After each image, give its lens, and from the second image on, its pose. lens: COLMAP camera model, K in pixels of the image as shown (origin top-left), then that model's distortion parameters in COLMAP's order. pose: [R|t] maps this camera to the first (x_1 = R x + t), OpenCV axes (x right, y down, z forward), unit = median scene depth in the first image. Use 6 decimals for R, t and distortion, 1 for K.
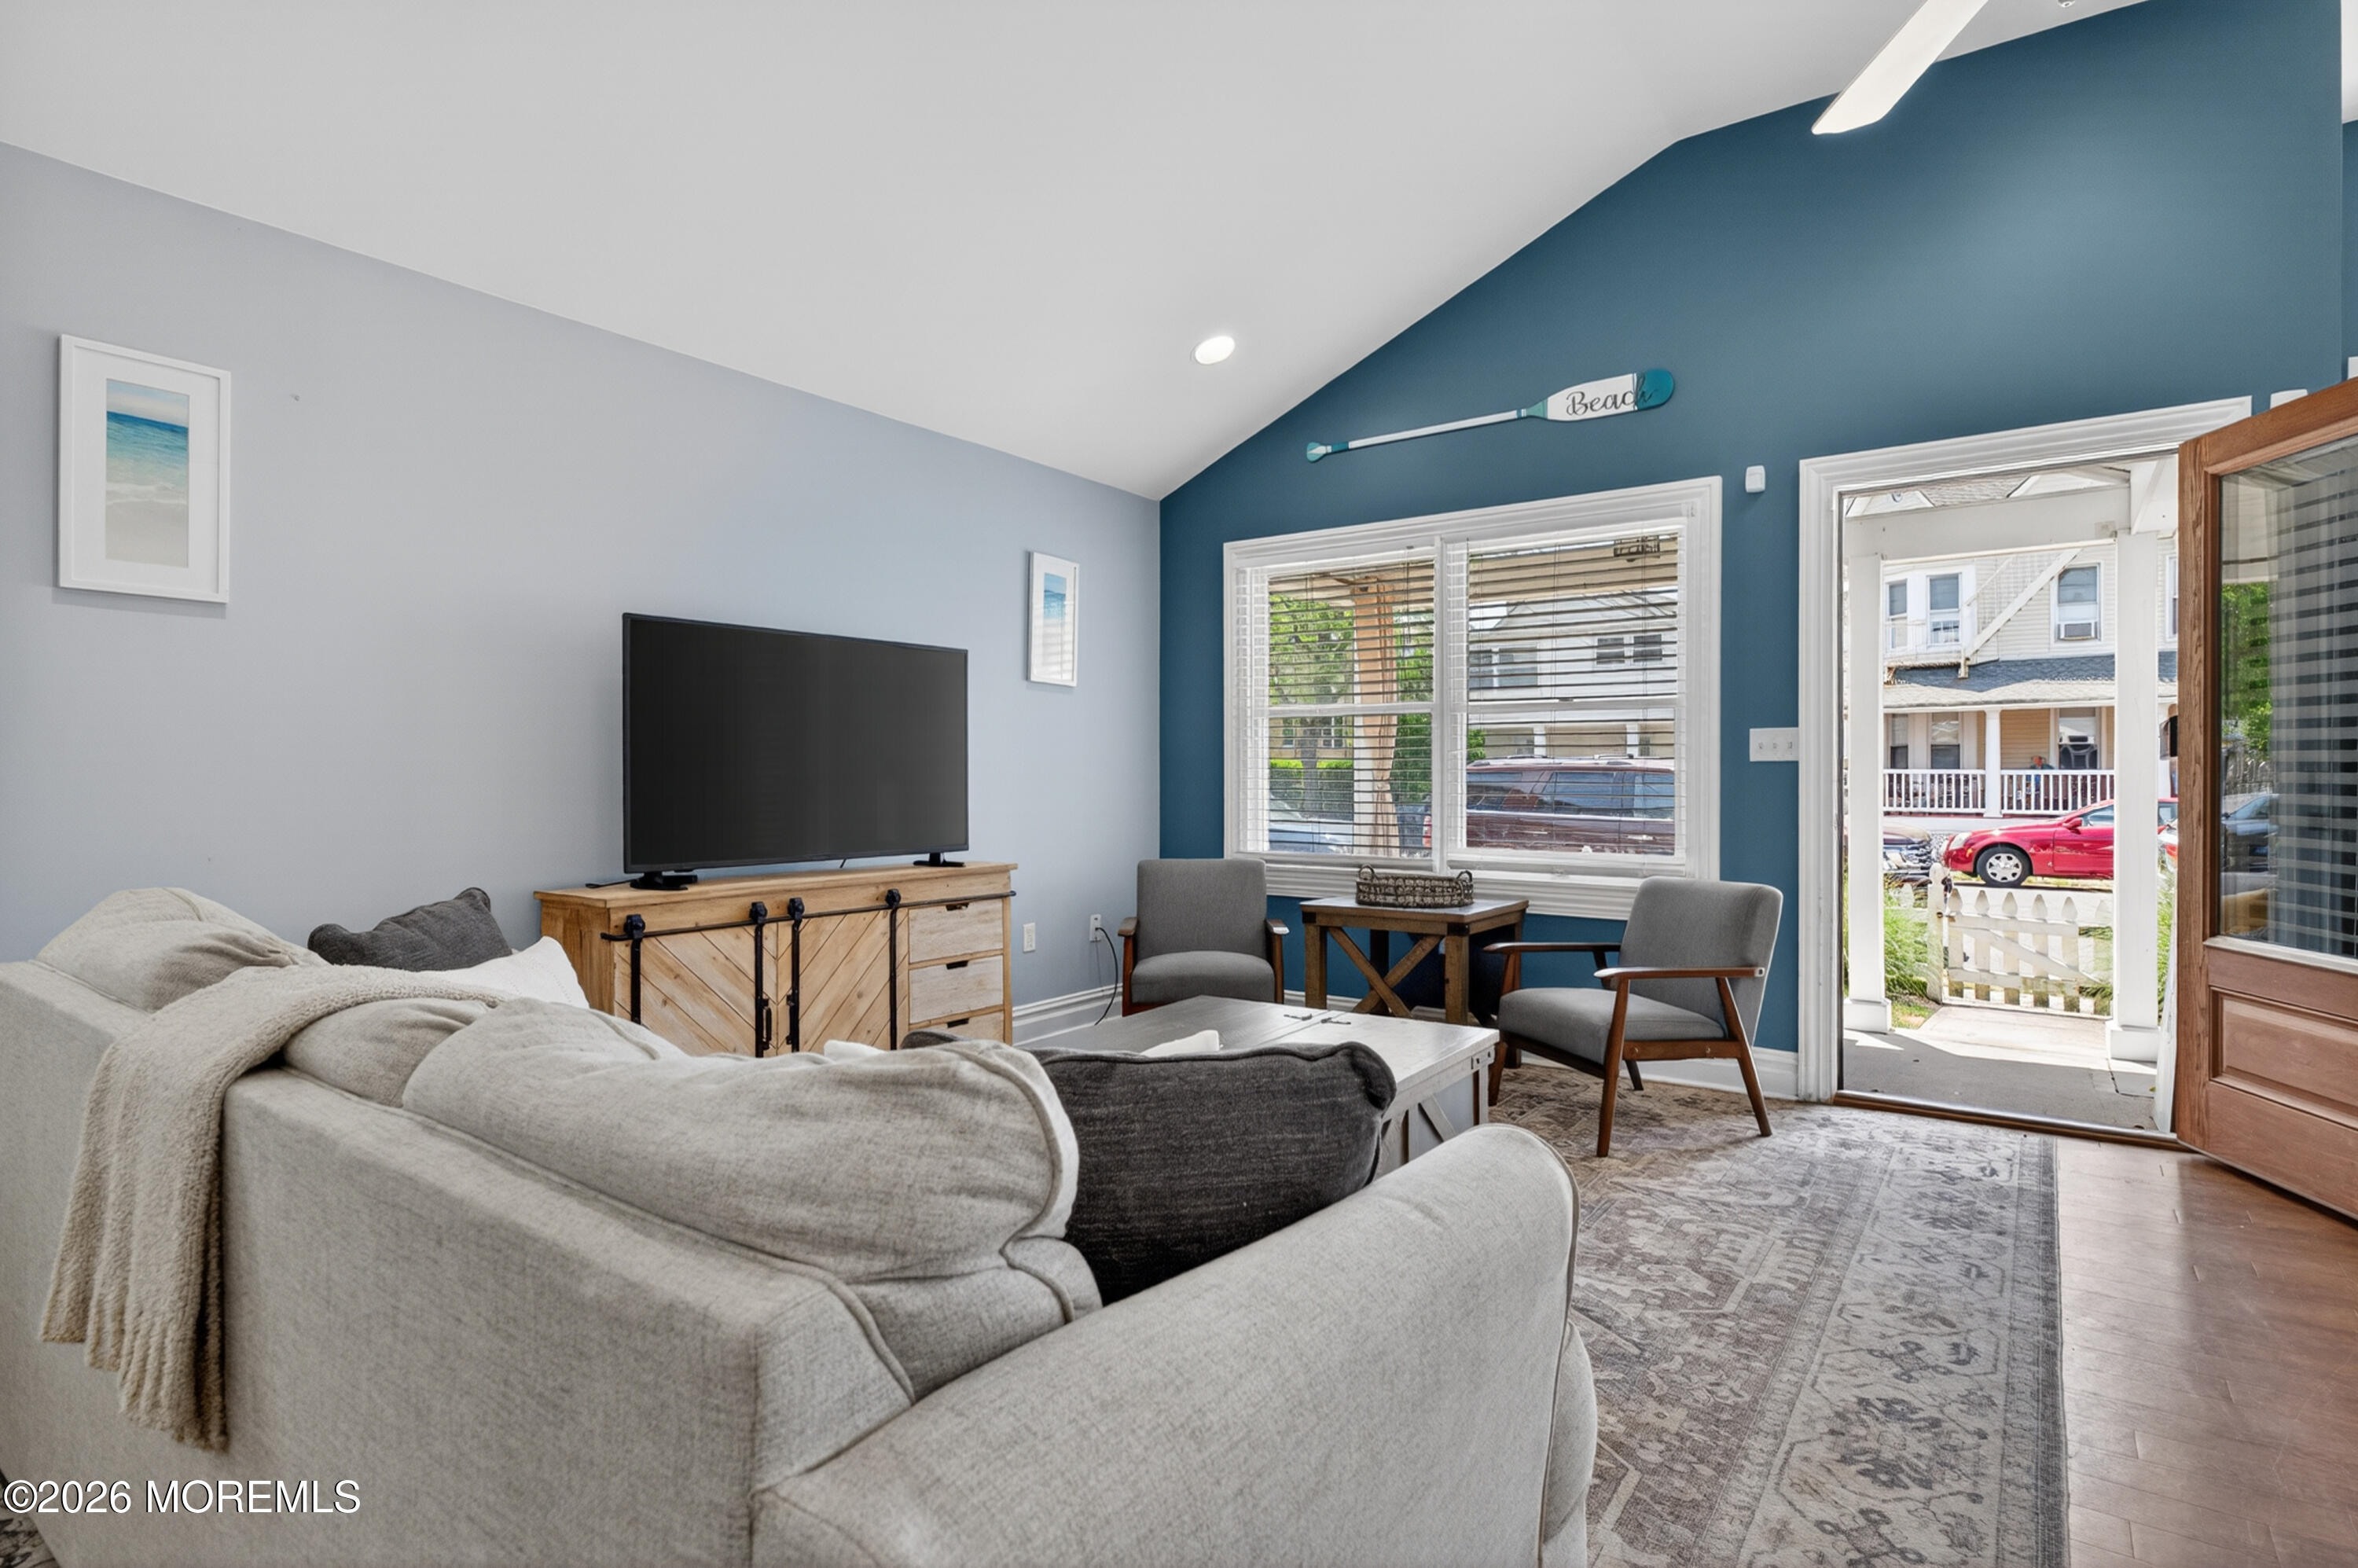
lens RADIAL K [[1161.1, 0, 1180.5], [0, 1161.1, 778.6], [0, 0, 1]] dist [-0.002100, 0.000535]
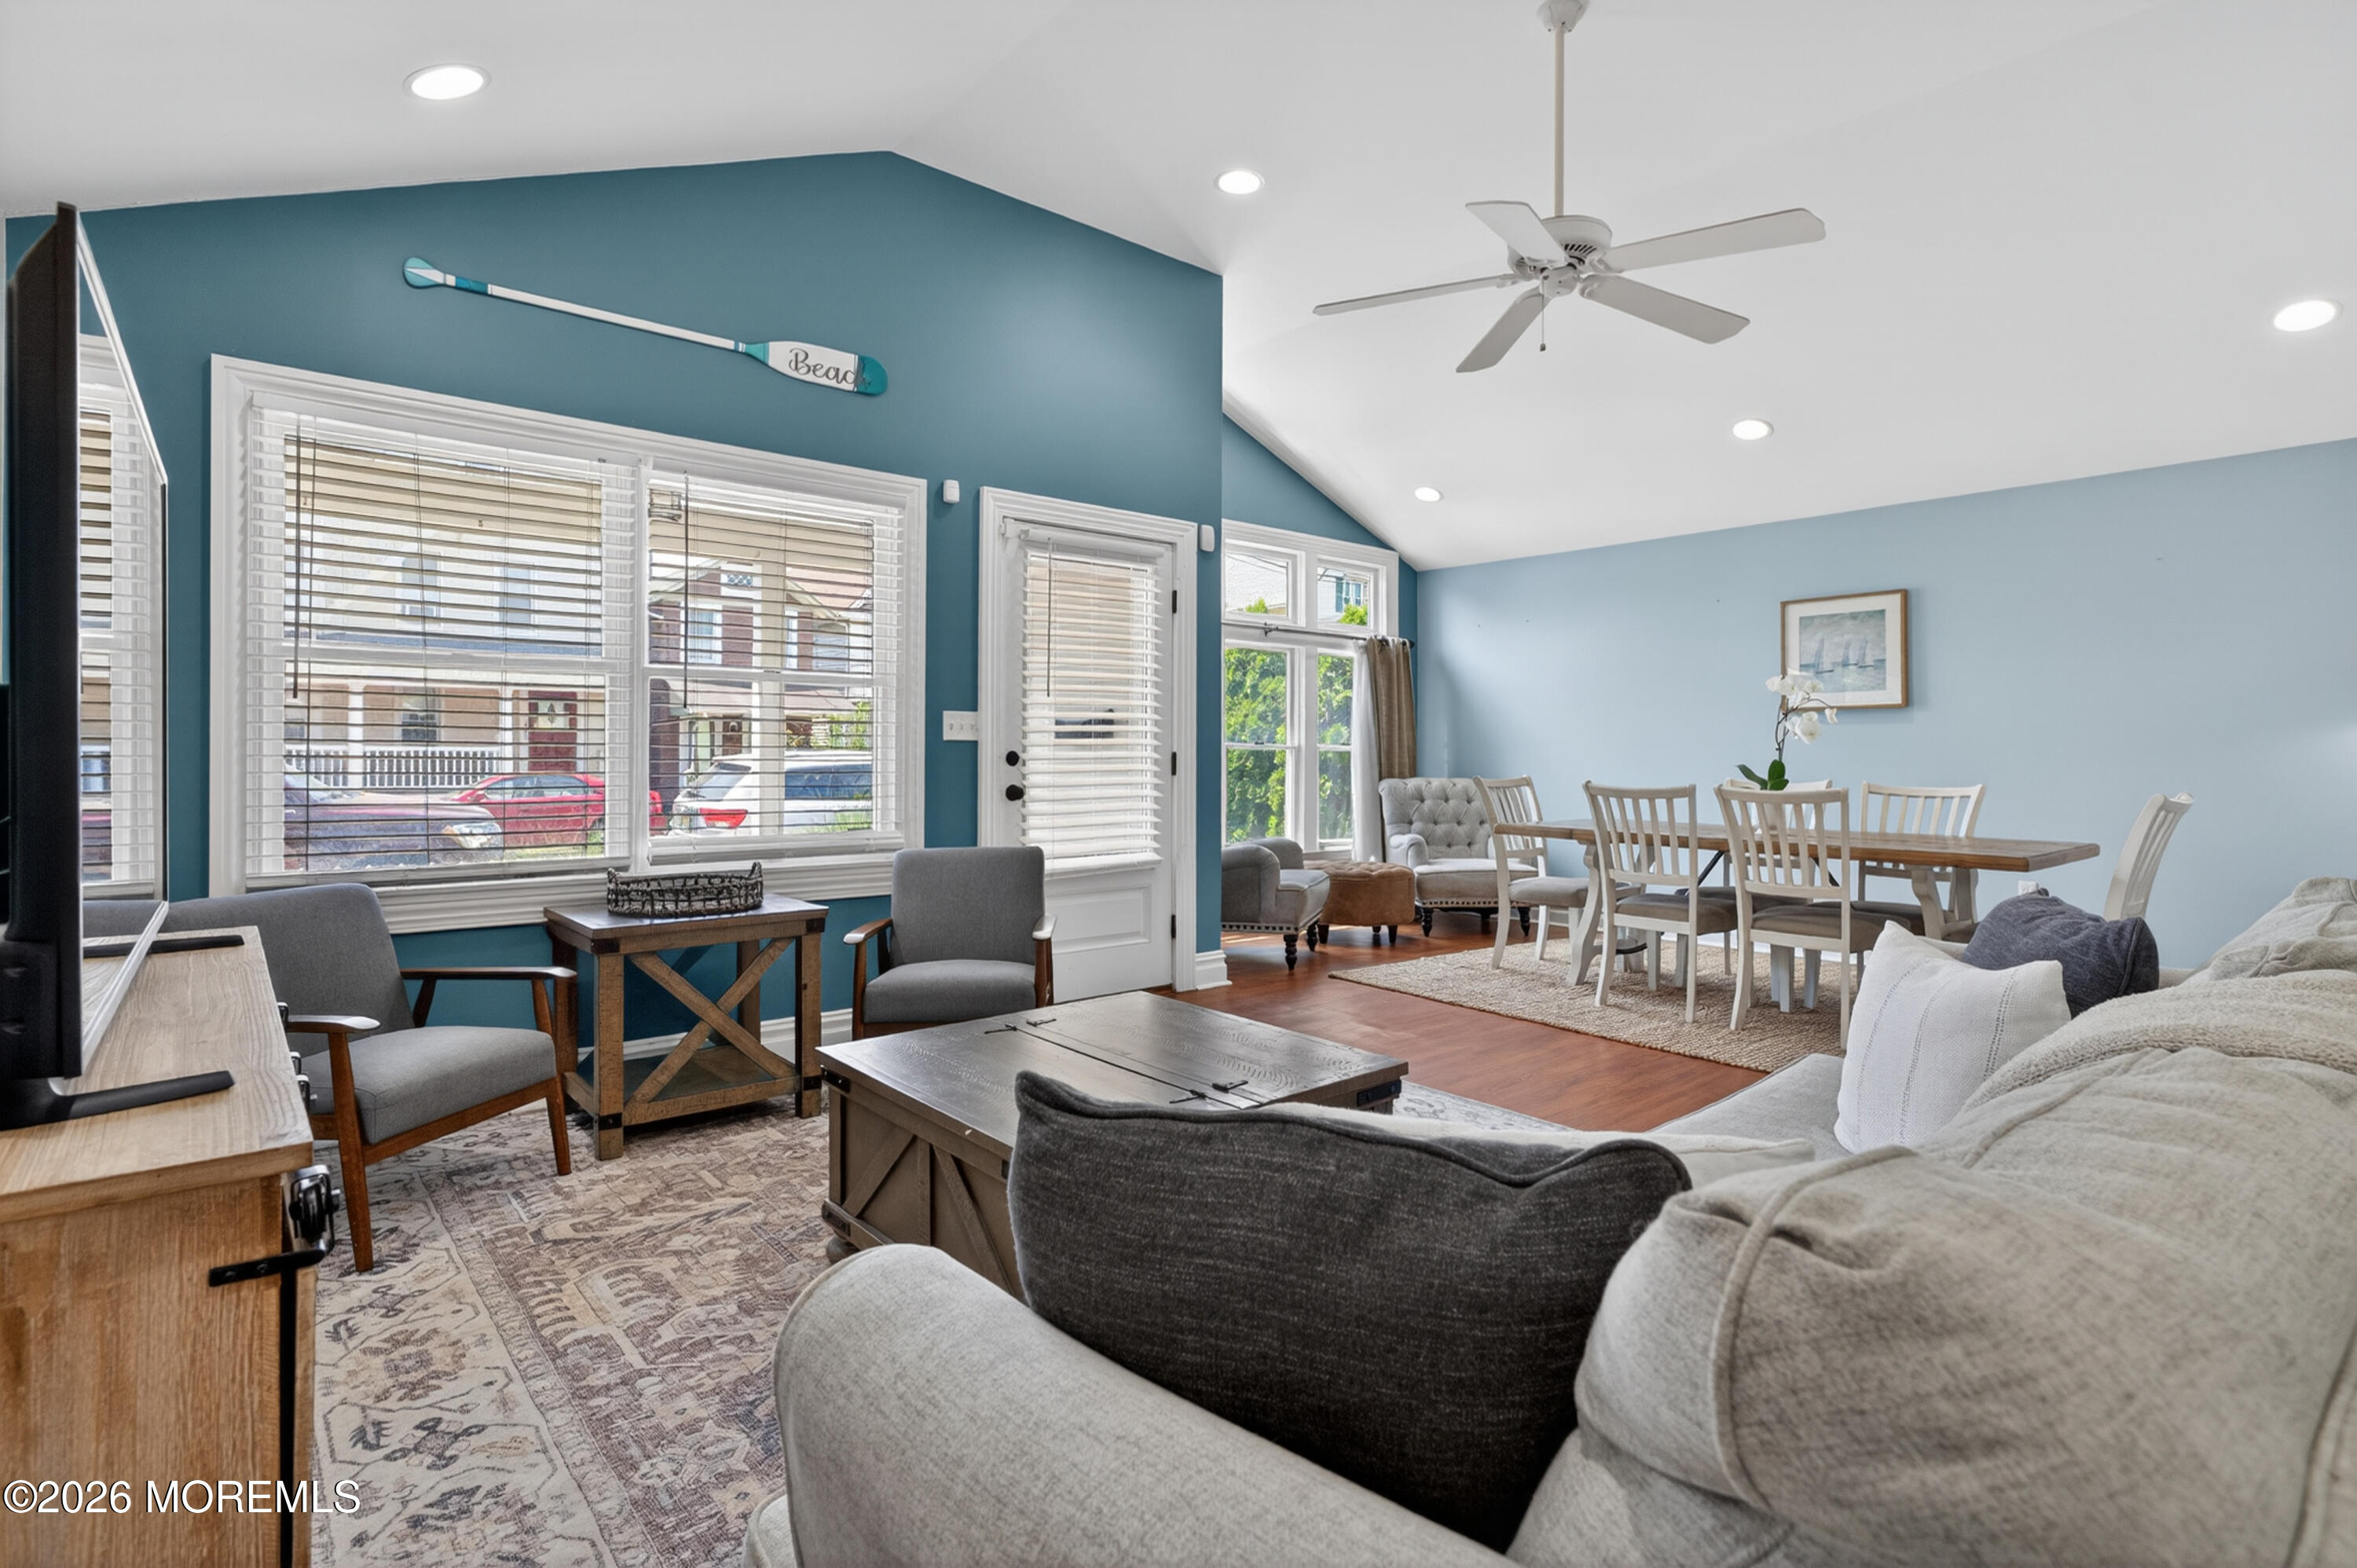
lens RADIAL K [[1165.0, 0, 1185.4], [0, 1165.0, 745.2], [0, 0, 1]] dist [-0.000050, 0.001518]
pose [[0.225038, 0.008538, 0.974313, -0.665645], [0.000235, 0.999961, -0.008817, -0.000232], [-0.974350, 0.002213, 0.225027, 0.620302]]
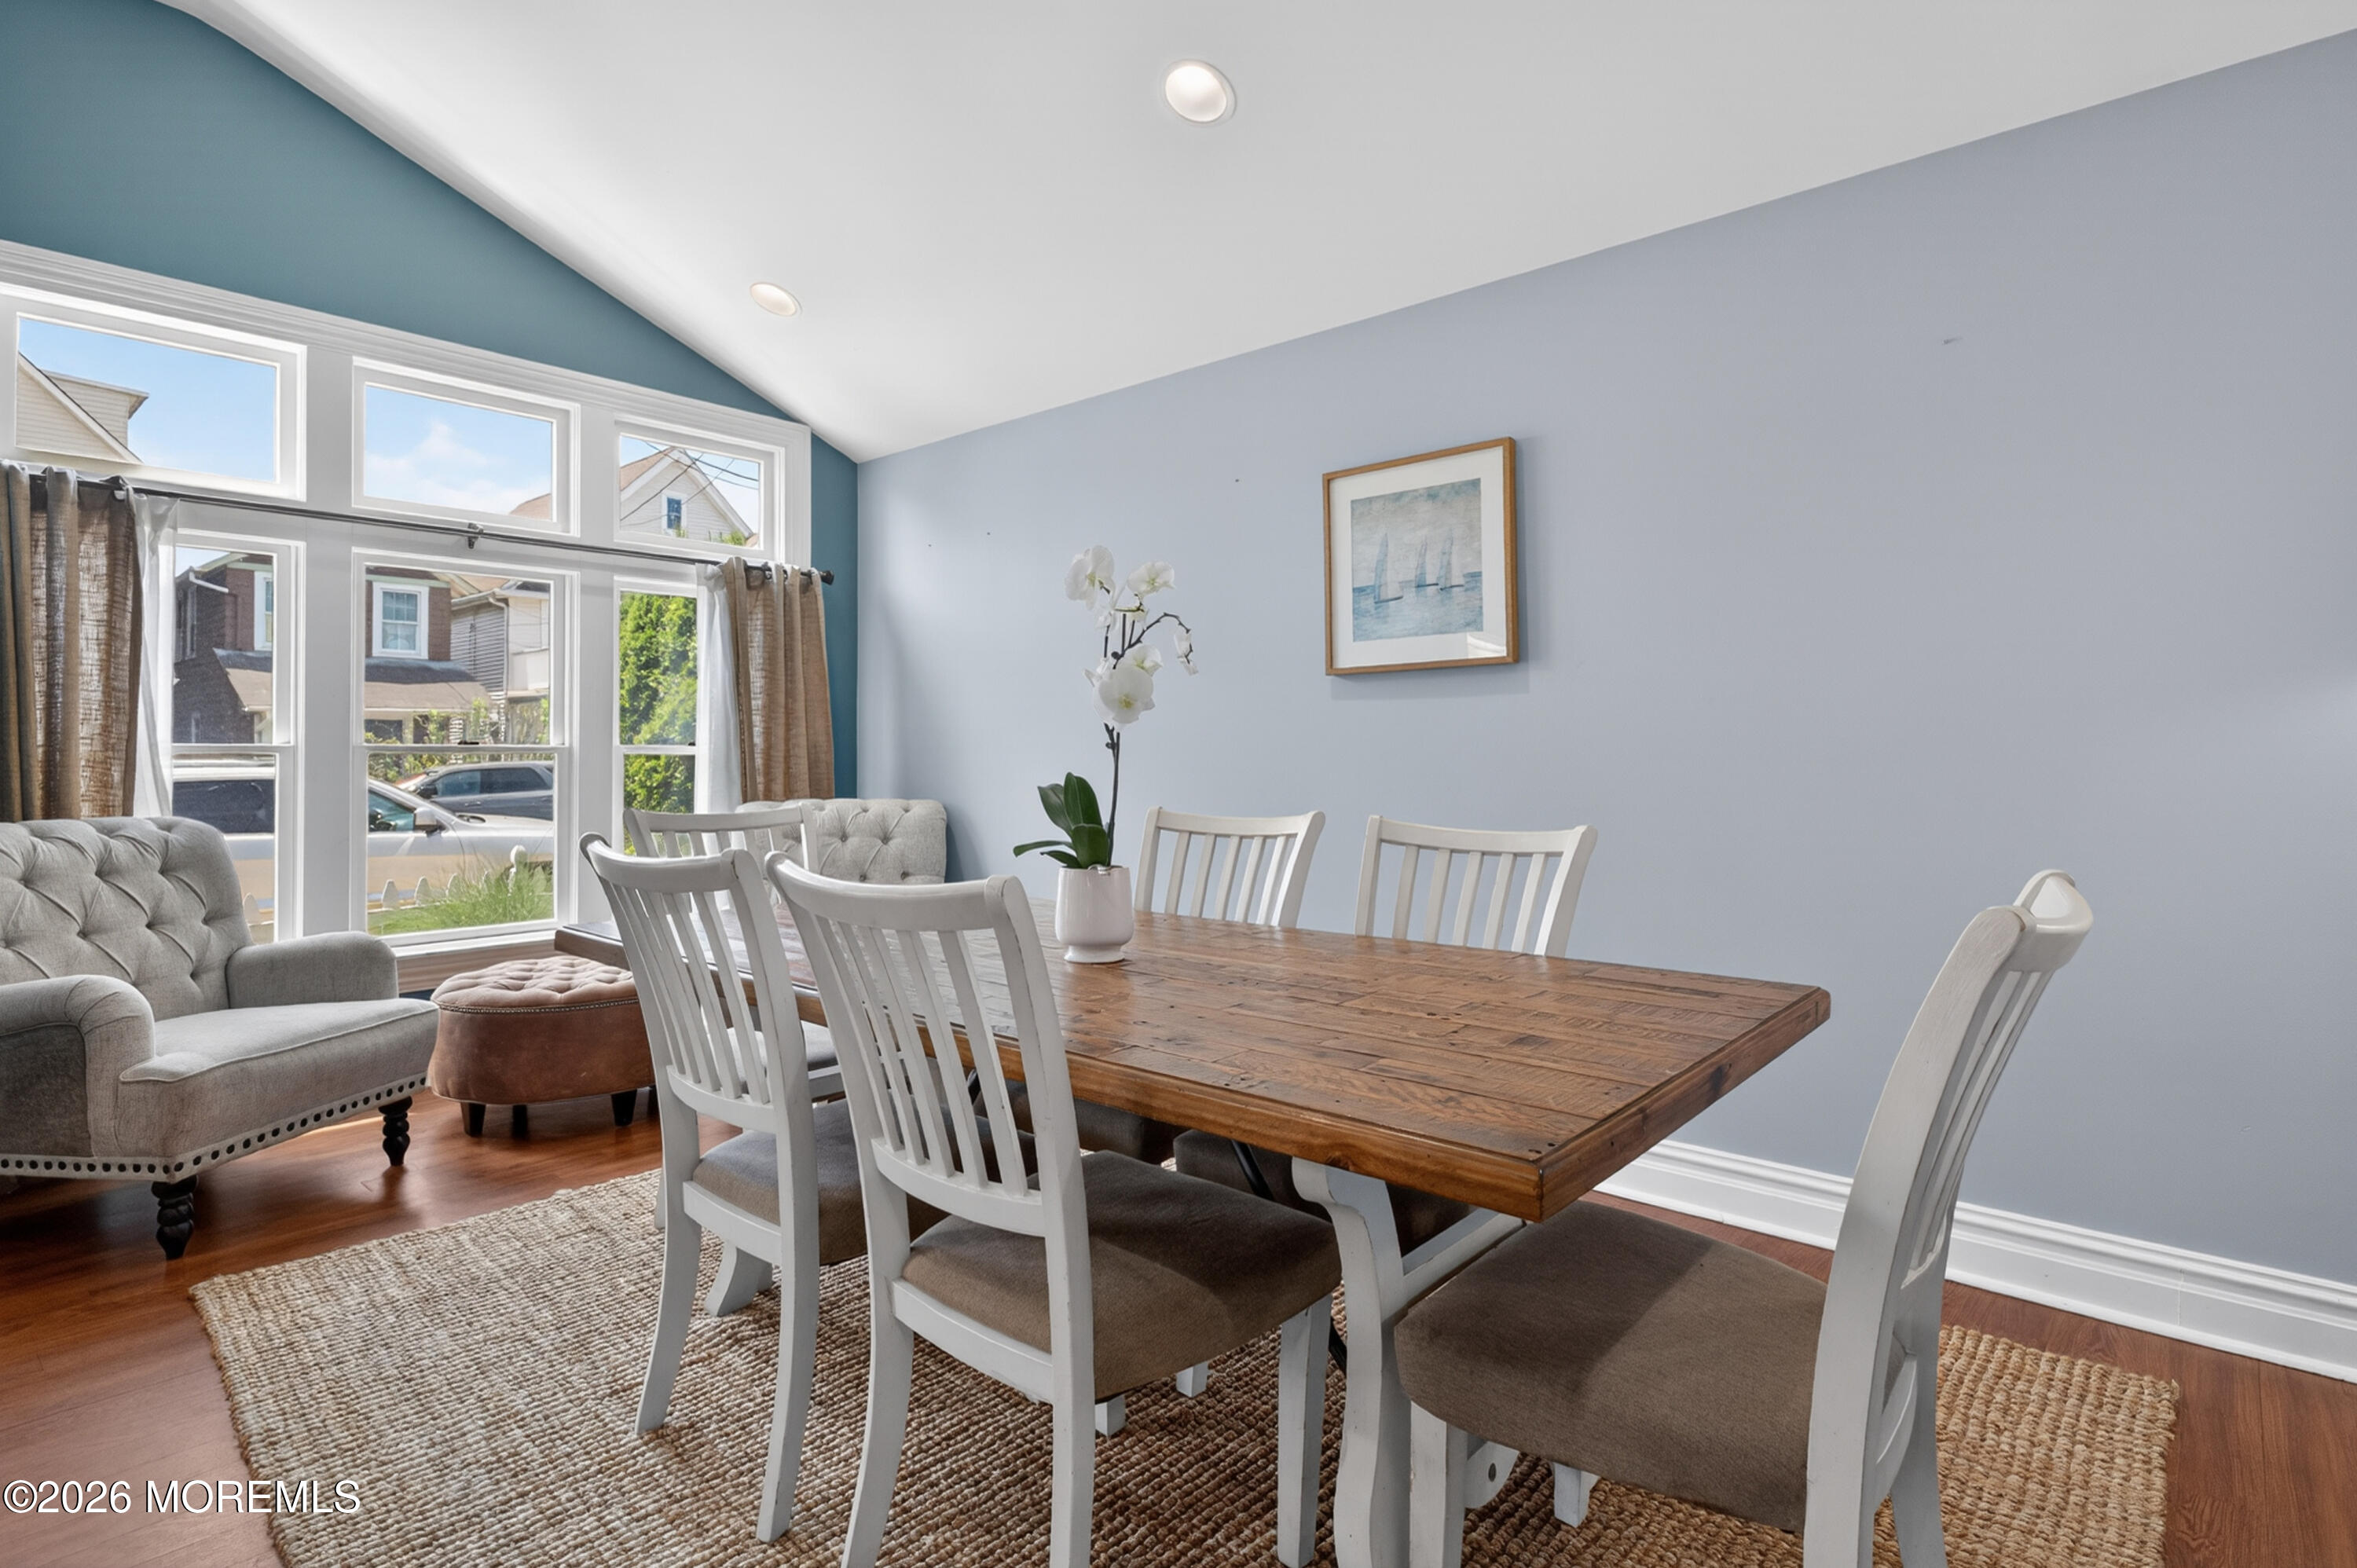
lens RADIAL K [[1182.7, 0, 1198.8], [0, 1182.7, 728.6], [0, 0, 1]] dist [0.000259, -0.000238]
pose [[0.087513, 0.020217, 0.995958, 0.352354], [0.010743, 0.999717, -0.021238, -0.003616], [-0.996105, 0.012558, 0.087271, 0.119425]]
